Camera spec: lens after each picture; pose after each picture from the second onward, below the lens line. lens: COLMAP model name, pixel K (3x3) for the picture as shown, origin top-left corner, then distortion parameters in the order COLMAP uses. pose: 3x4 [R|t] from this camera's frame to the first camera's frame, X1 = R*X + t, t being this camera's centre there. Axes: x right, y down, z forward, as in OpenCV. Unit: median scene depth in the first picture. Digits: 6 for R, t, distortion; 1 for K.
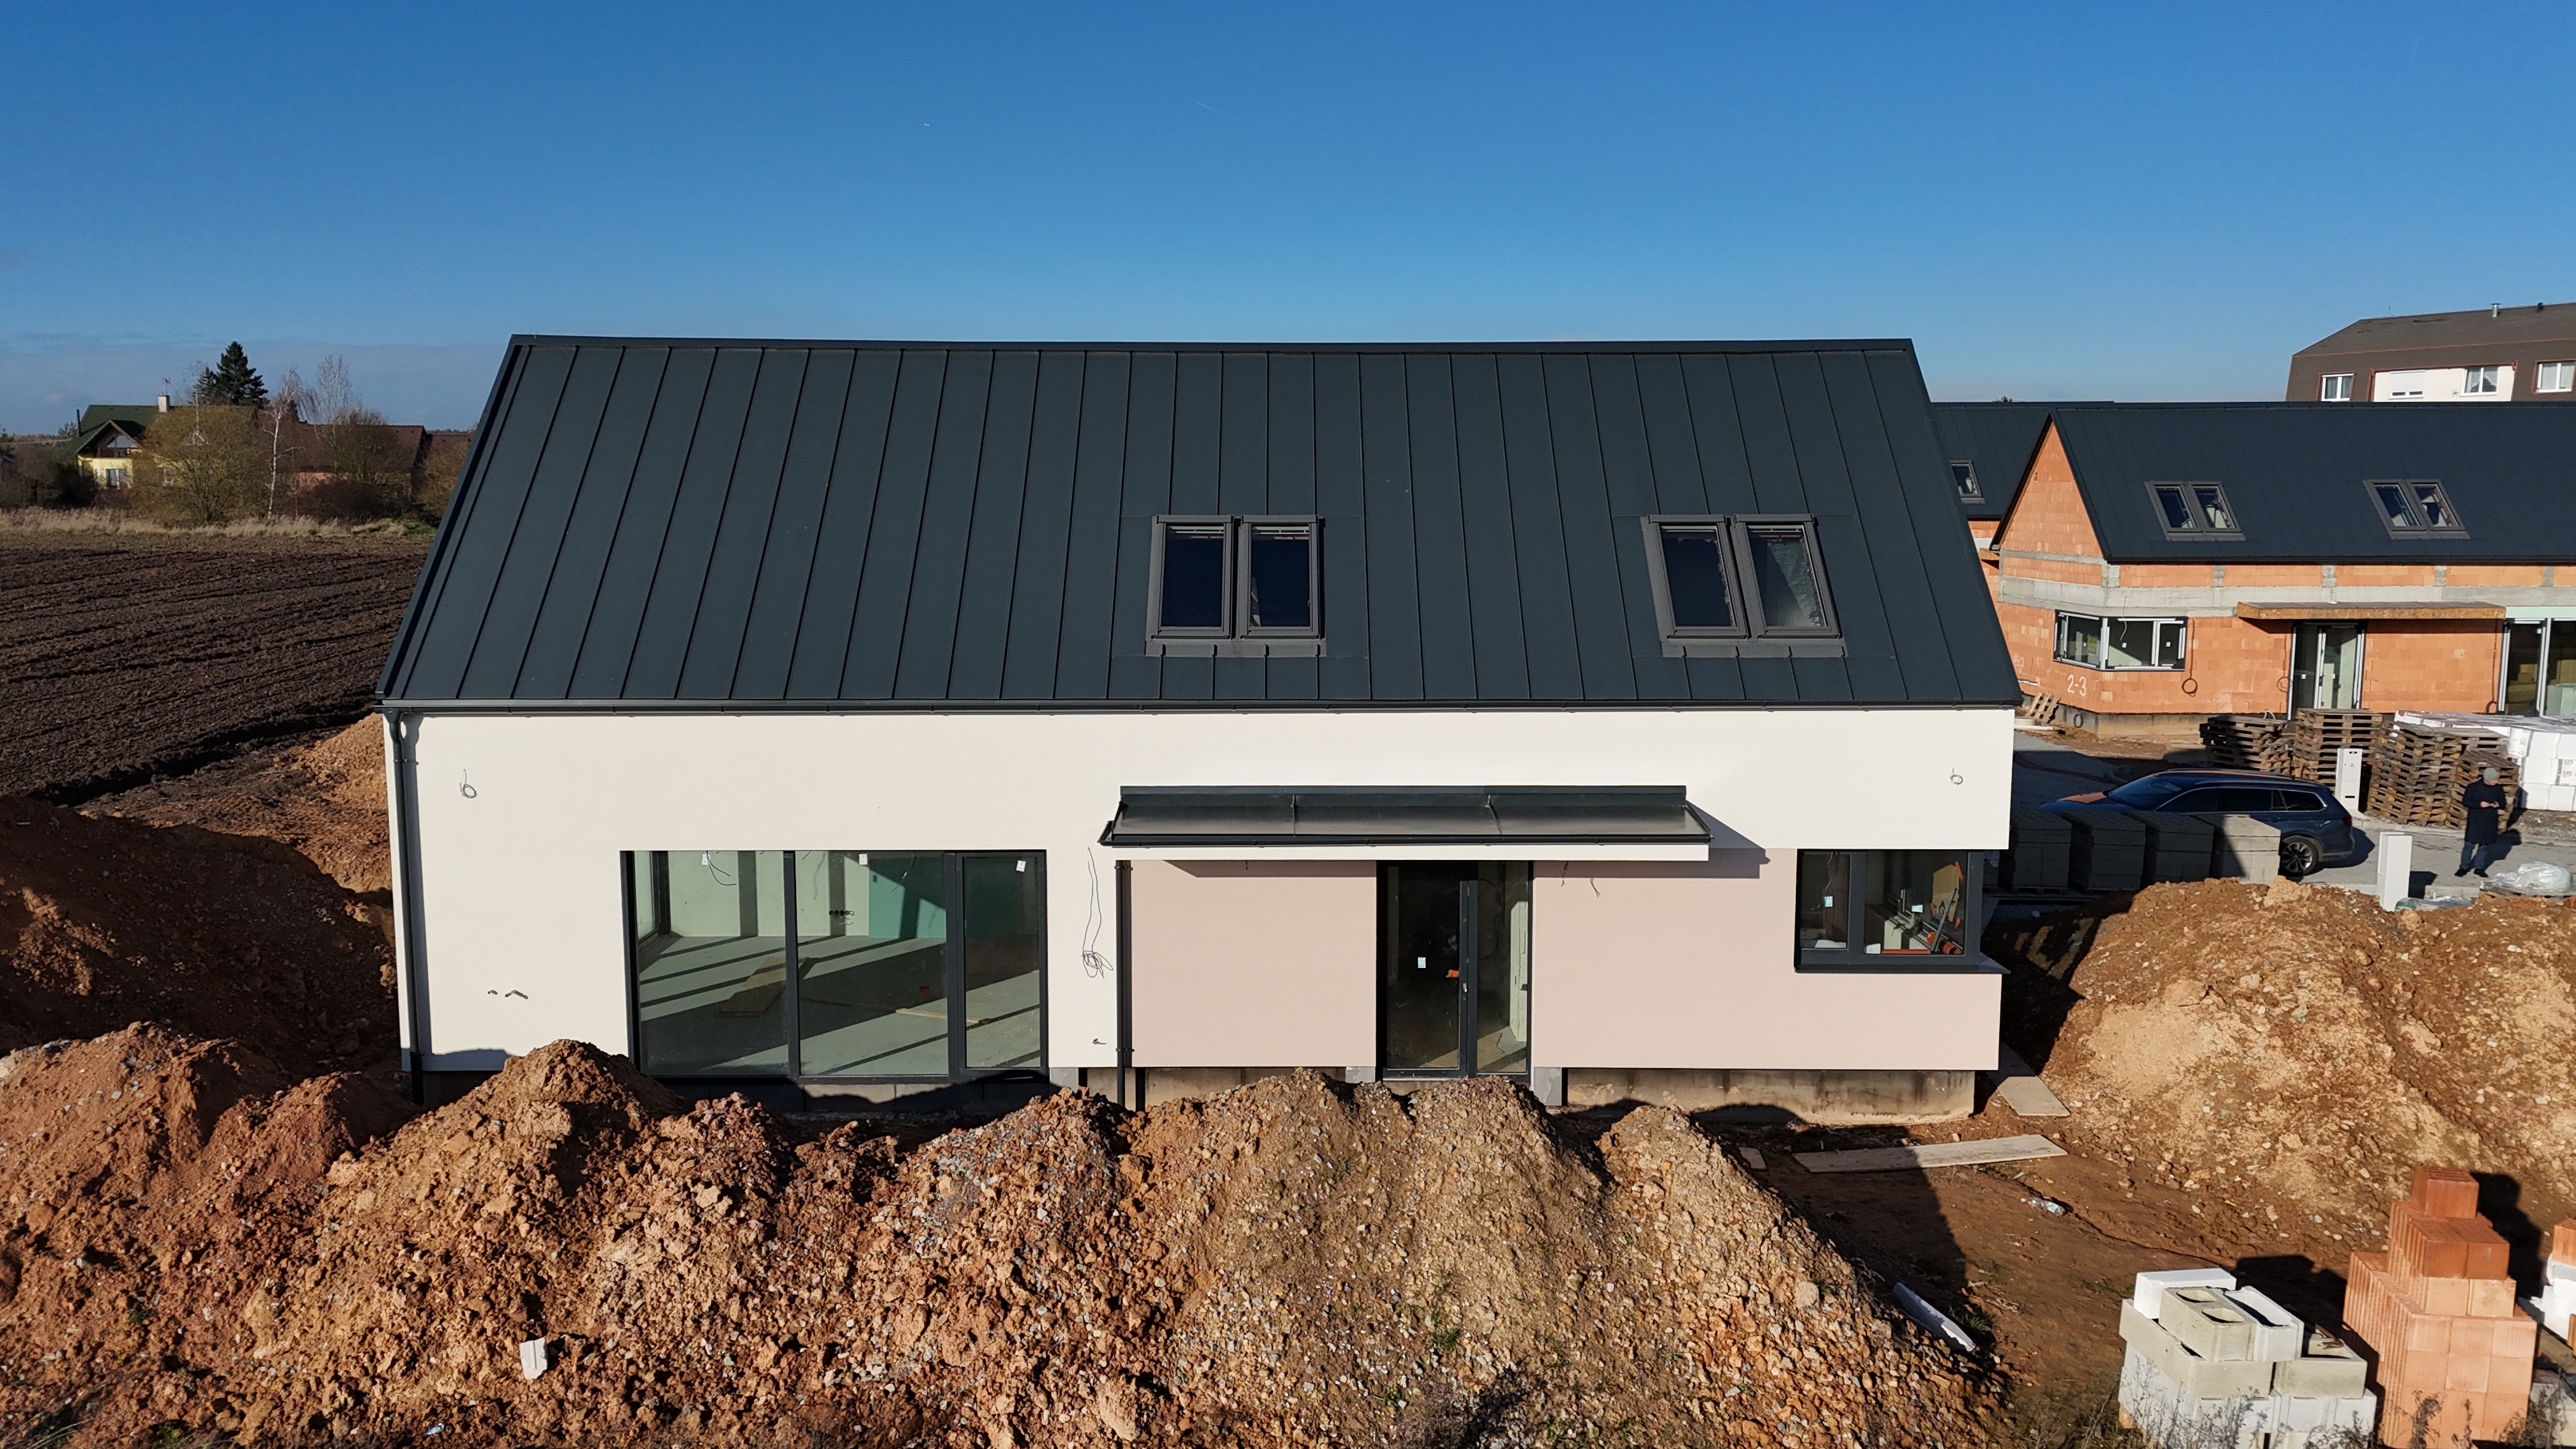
lens RADIAL K [[1892.1, 0, 1286.0], [0, 1892.1, 667.7], [0, 0, 1]] dist [0.067312, -0.064377]
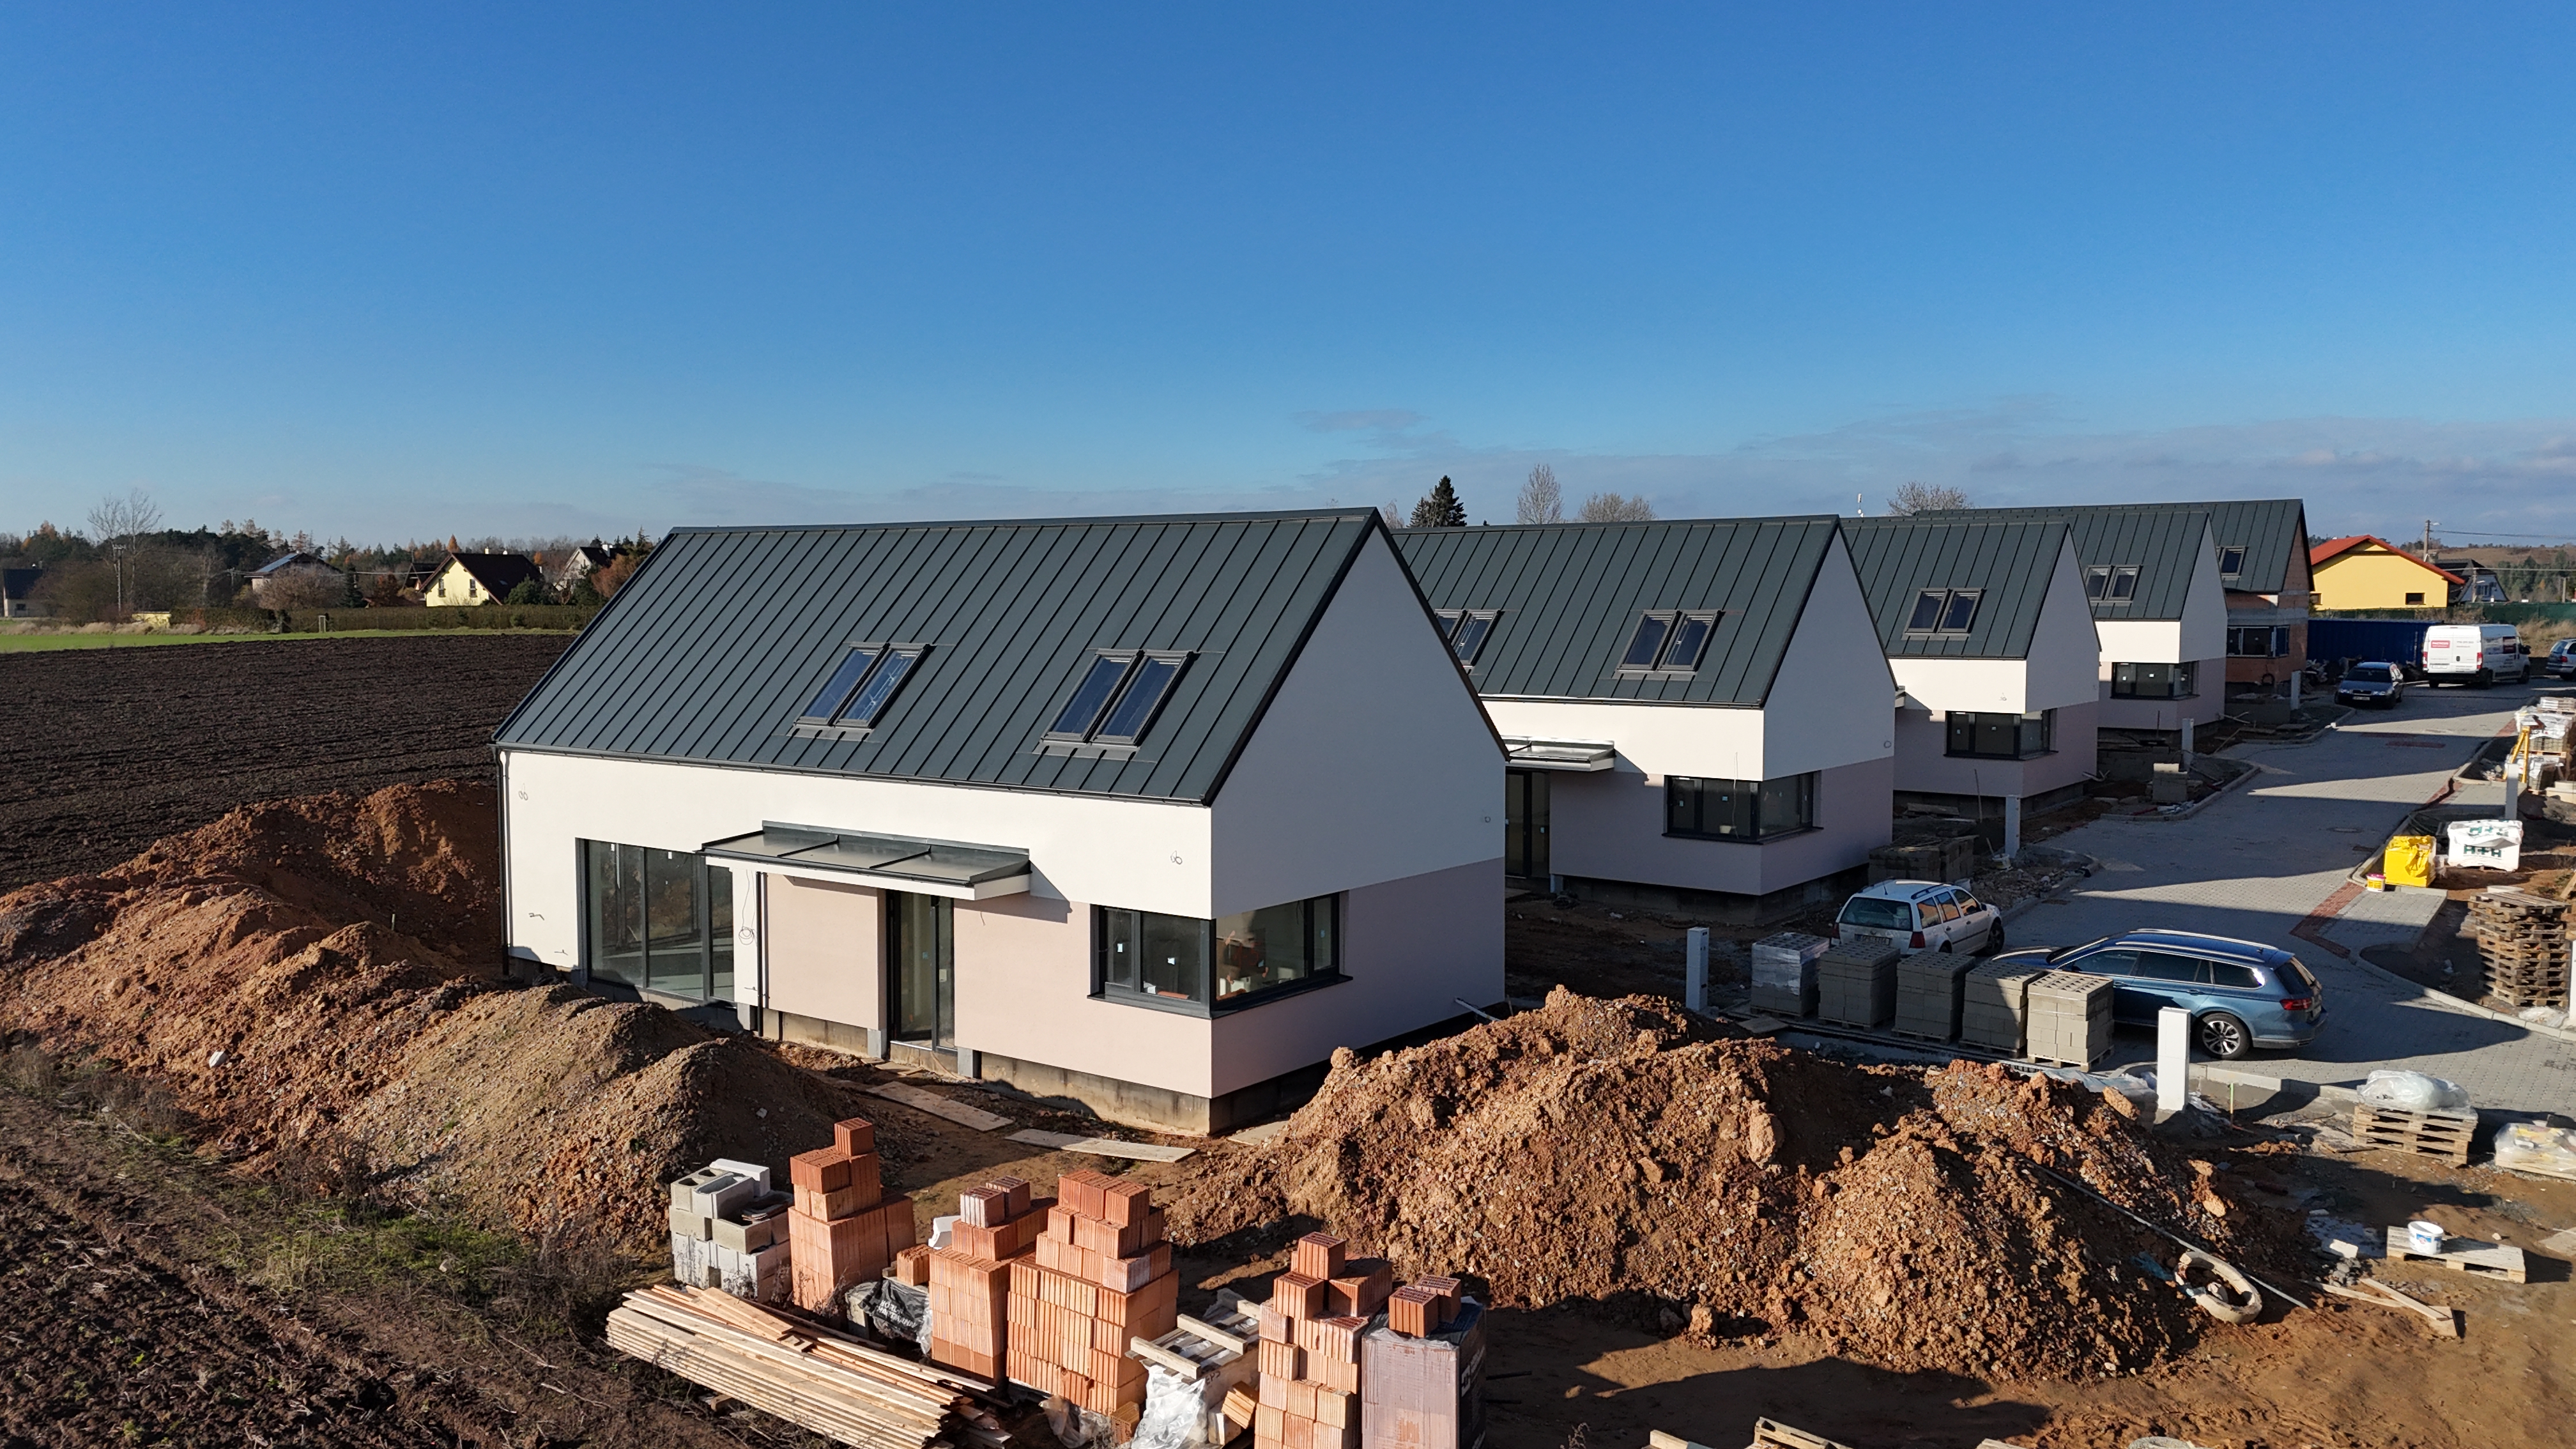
lens RADIAL K [[1892.1, 0, 1290.7], [0, 1892.1, 723.7], [0, 0, 1]] dist [0.067312, -0.064377]
pose [[0.797458, 0.040440, -0.602018, 1.150648], [-0.055376, 0.998446, -0.006284, -0.028210], [0.600828, 0.038348, 0.798458, 0.036167]]
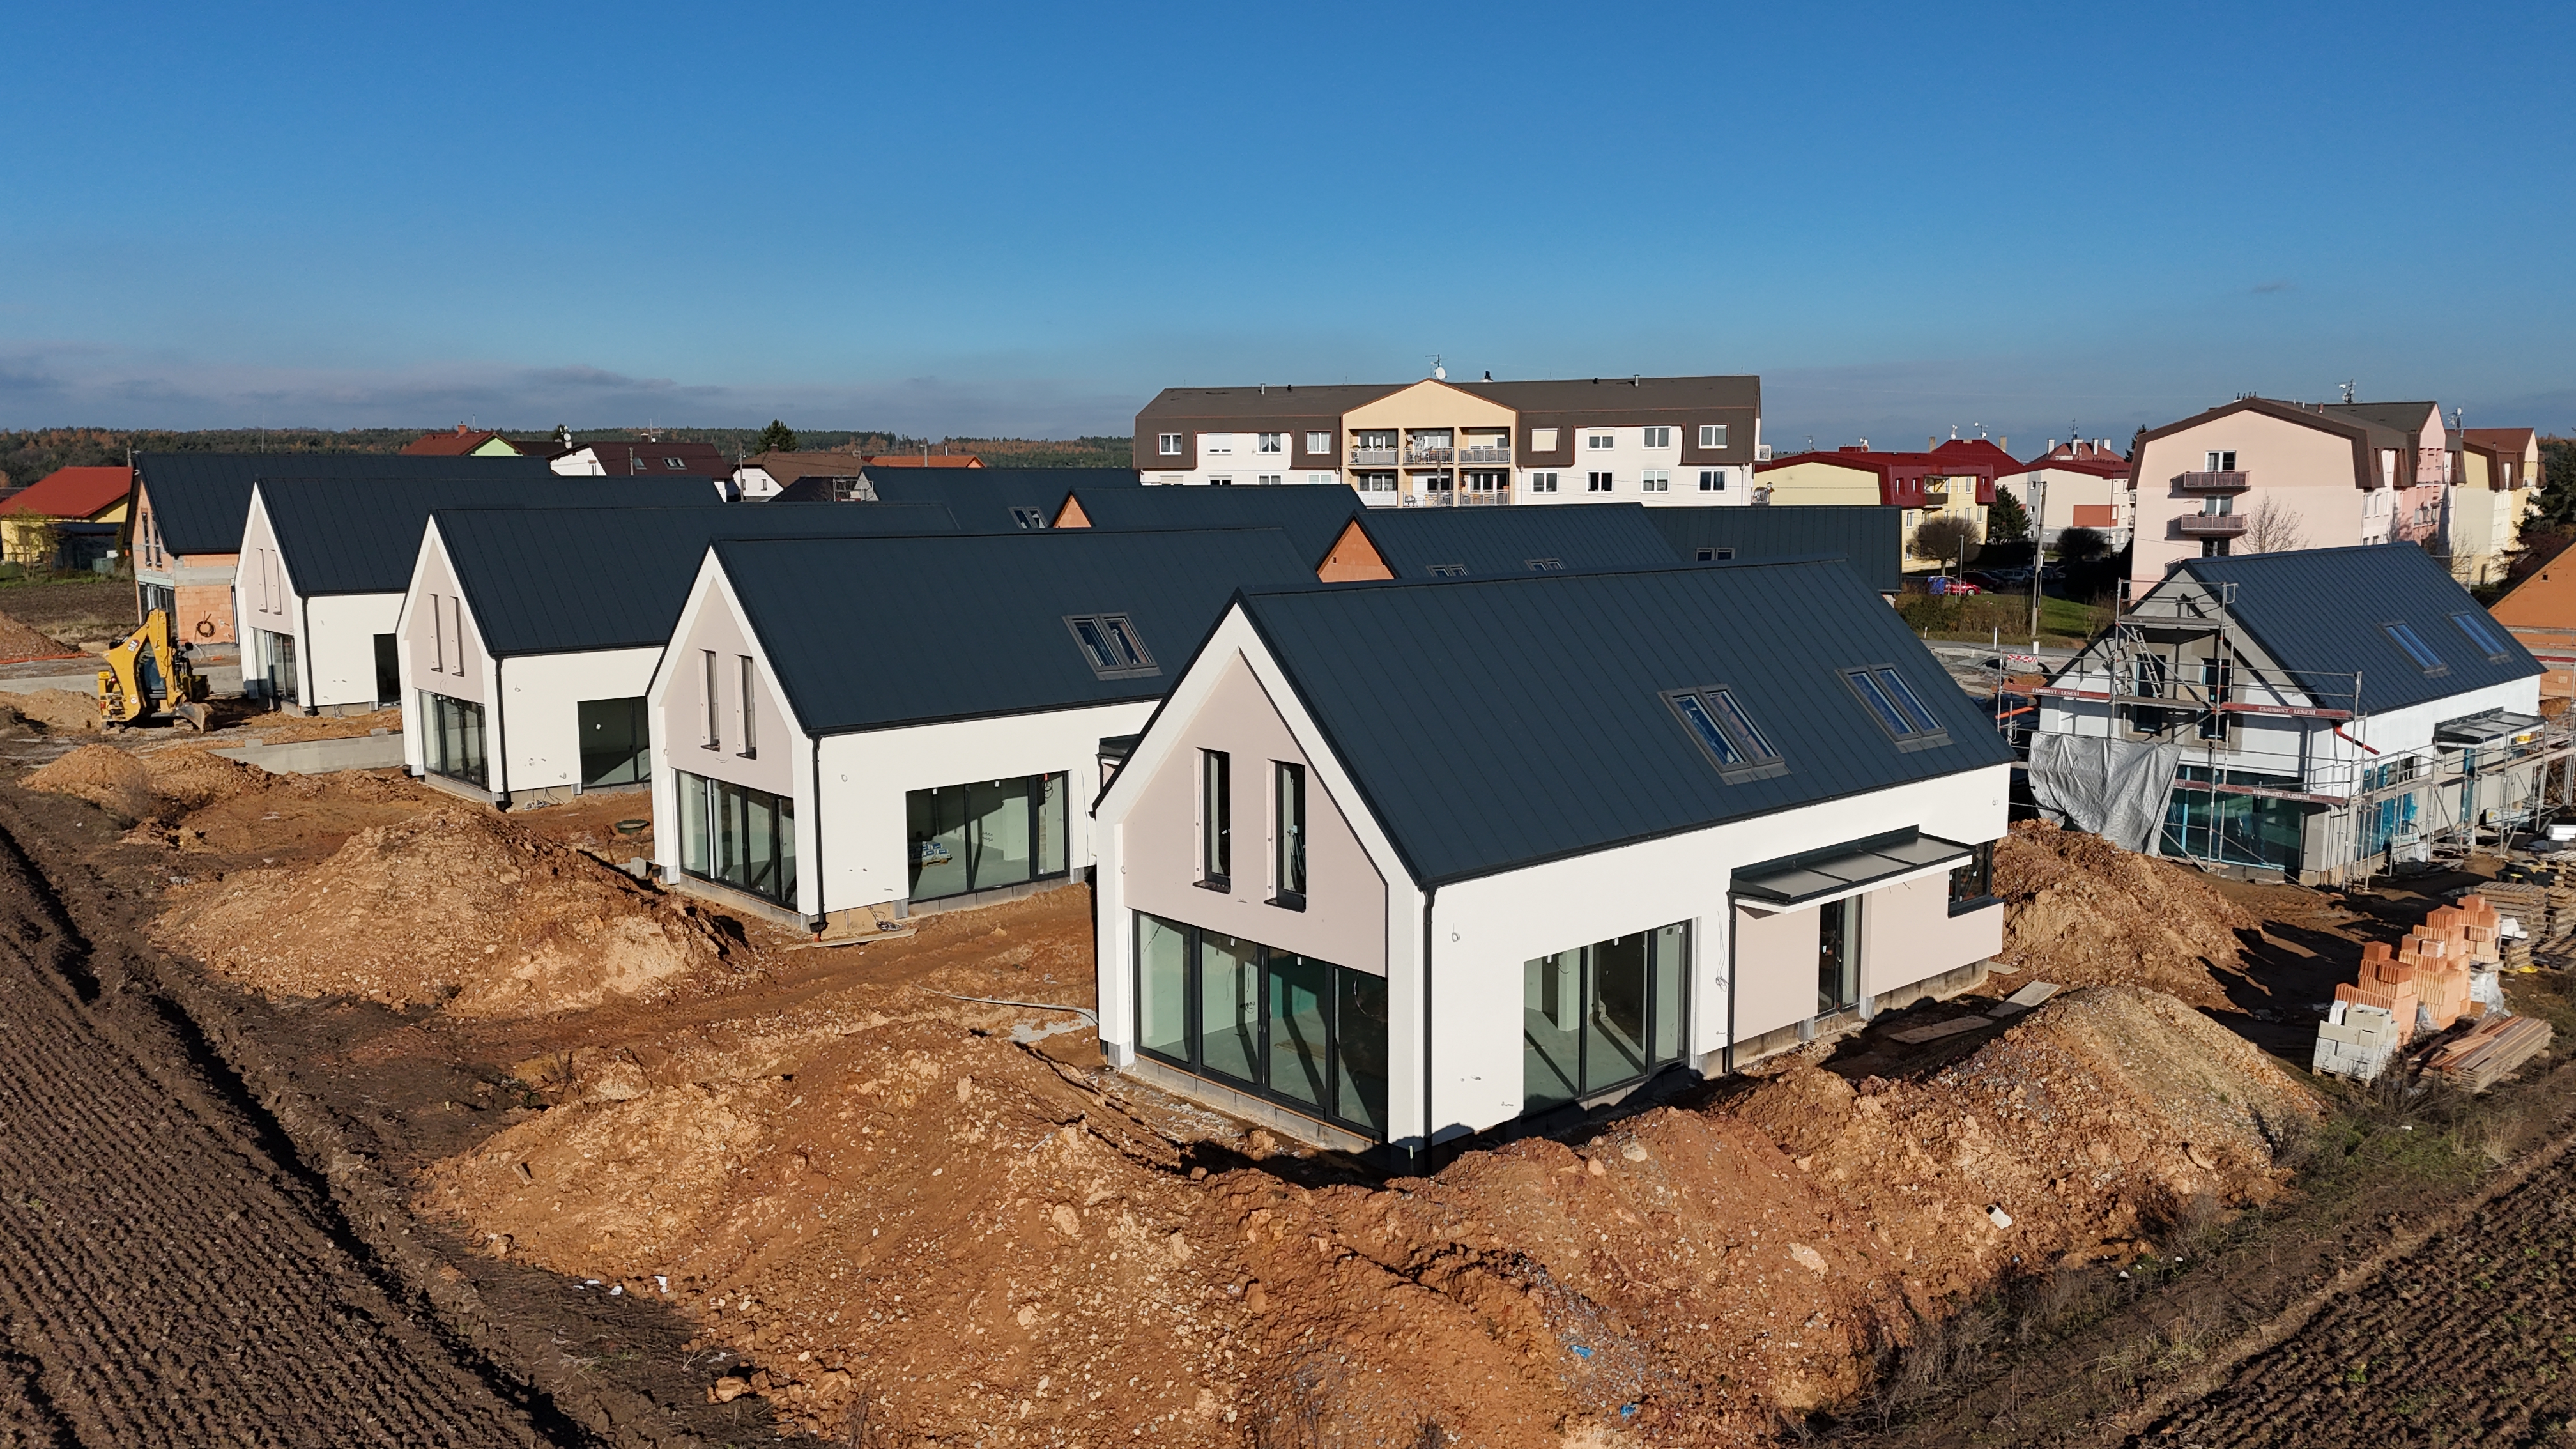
lens RADIAL K [[1892.1, 0, 1279.7], [0, 1892.1, 716.0], [0, 0, 1]] dist [0.067312, -0.064377]
pose [[0.742187, -0.087041, 0.664517, -1.400573], [0.066650, 0.996201, 0.056046, -0.176988], [-0.666871, 0.002693, 0.745168, 0.068435]]
